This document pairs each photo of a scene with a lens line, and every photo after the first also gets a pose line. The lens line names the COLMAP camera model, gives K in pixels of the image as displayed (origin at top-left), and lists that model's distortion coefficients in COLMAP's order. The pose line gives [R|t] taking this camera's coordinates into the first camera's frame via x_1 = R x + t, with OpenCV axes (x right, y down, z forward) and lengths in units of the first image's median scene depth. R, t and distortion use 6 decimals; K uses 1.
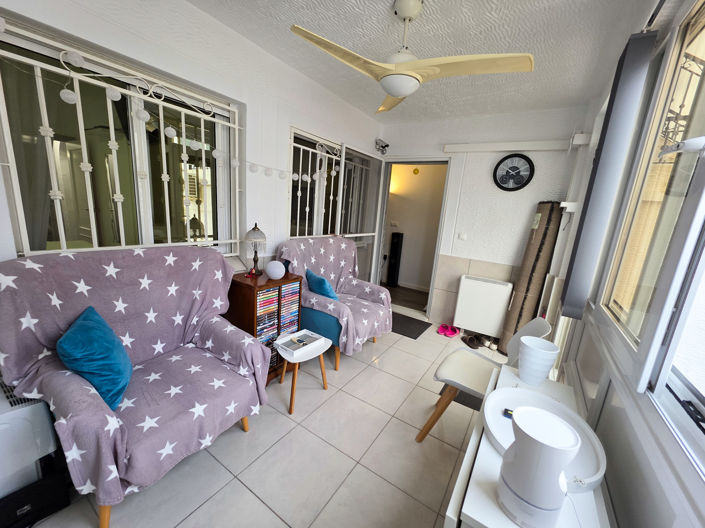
lens RADIAL K [[282.2, 0, 349.3], [0, 282.2, 268.3], [0, 0, 1]] dist [0.000891, -0.000541]
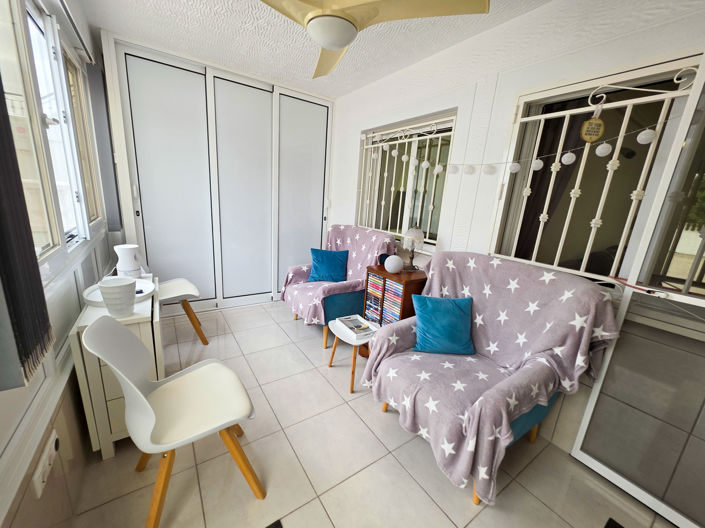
lens RADIAL K [[282.2, 0, 353.6], [0, 282.2, 266.9], [0, 0, 1]] dist [0.000891, -0.000541]
pose [[-0.366786, 0.121422, -0.922347, 0.755147], [-0.296041, 0.924674, 0.239453, -0.189956], [0.881946, 0.360881, -0.303212, 1.185824]]
